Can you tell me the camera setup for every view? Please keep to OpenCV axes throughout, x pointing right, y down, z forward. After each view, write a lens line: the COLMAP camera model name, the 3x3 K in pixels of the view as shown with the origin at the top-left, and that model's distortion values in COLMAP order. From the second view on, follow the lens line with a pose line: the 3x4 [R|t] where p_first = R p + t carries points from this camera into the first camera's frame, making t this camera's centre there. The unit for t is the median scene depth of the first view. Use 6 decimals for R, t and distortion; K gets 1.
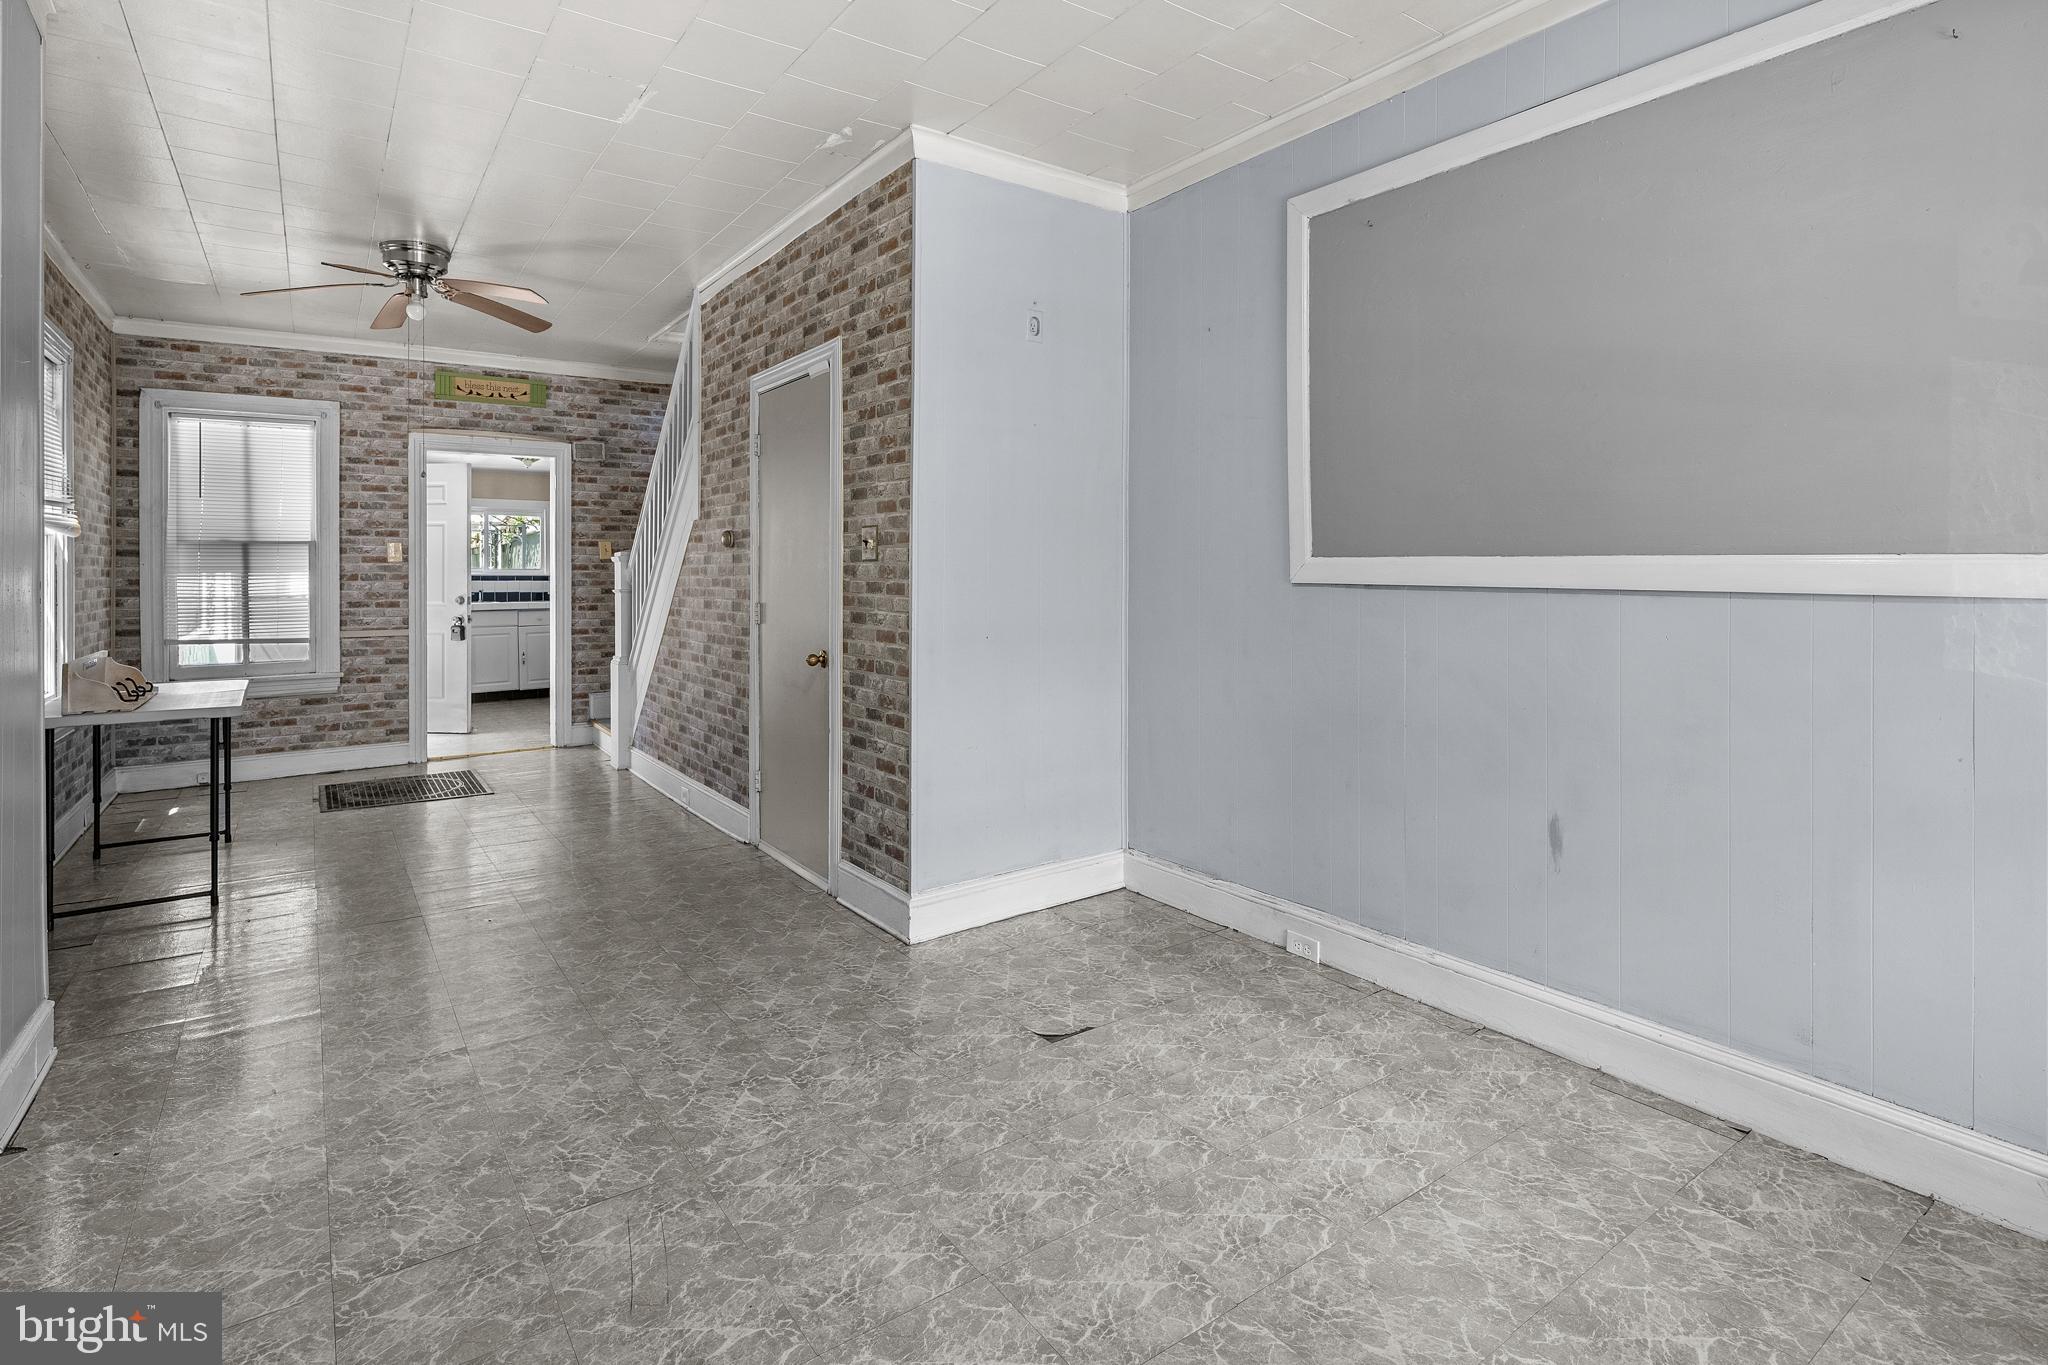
lens RADIAL K [[1017.2, 0, 1043.2], [0, 1017.2, 572.9], [0, 0, 1]] dist [0.005721, -0.005633]
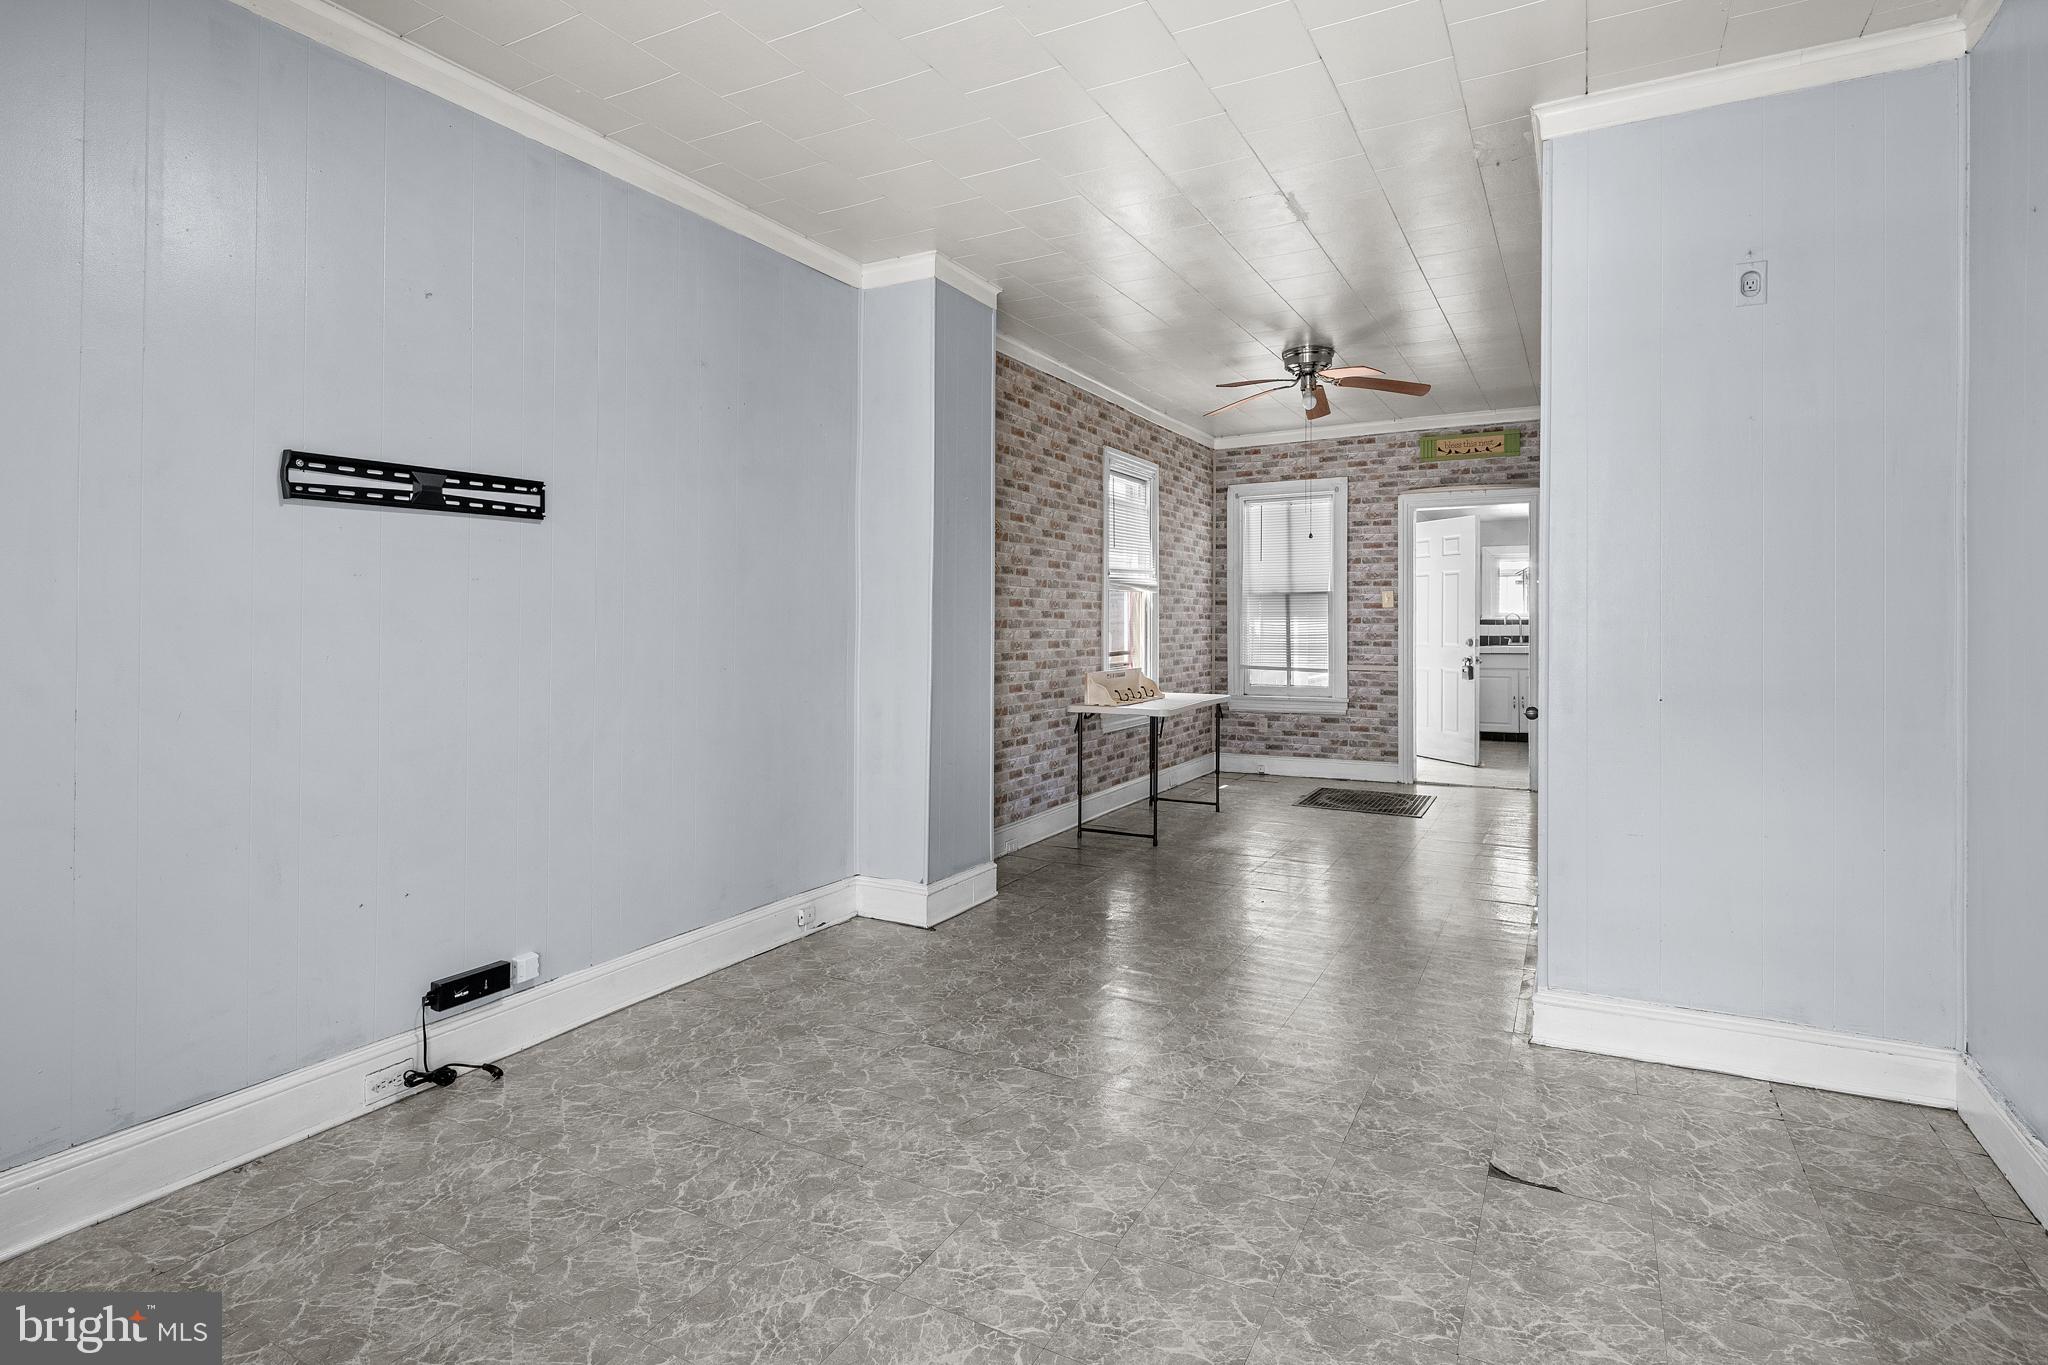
lens RADIAL K [[1017.2, 0, 997.5], [0, 1017.2, 603.9], [0, 0, 1]] dist [0.005721, -0.005633]
pose [[0.423400, -0.010075, -0.905887, 0.234102], [-0.001803, 0.999927, -0.011964, -0.000242], [0.905941, 0.006699, 0.423351, 0.105205]]
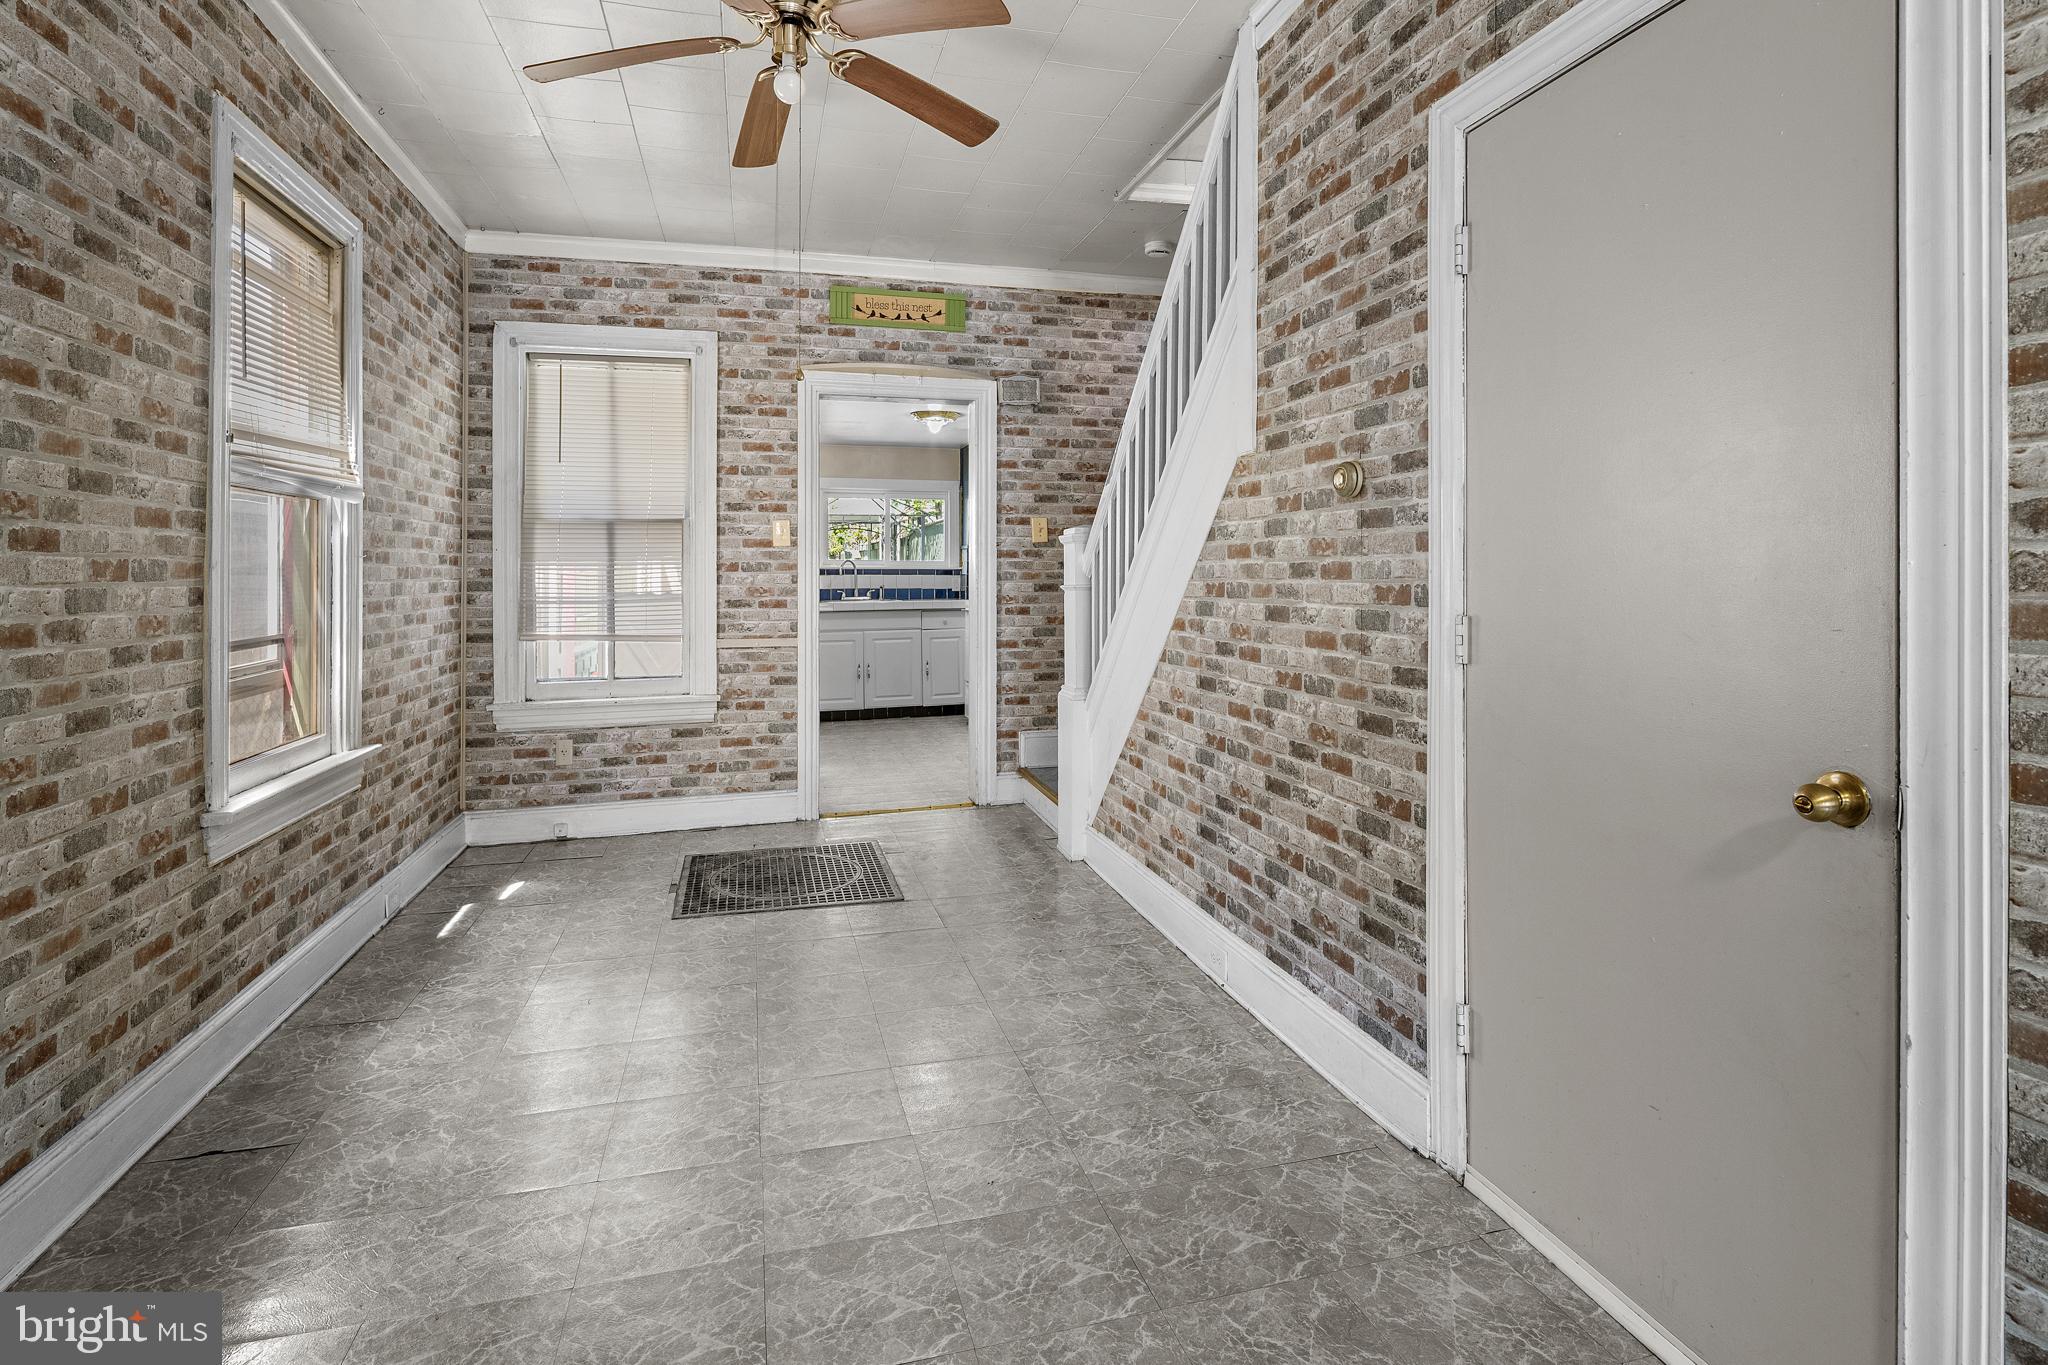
lens RADIAL K [[1017.2, 0, 1050.4], [0, 1017.2, 561.2], [0, 0, 1]] dist [0.005721, -0.005633]
pose [[0.945791, 0.002397, -0.324767, -0.217382], [-0.002387, 0.999997, 0.000429, -0.000854], [0.324767, 0.000370, 0.945794, 0.373844]]
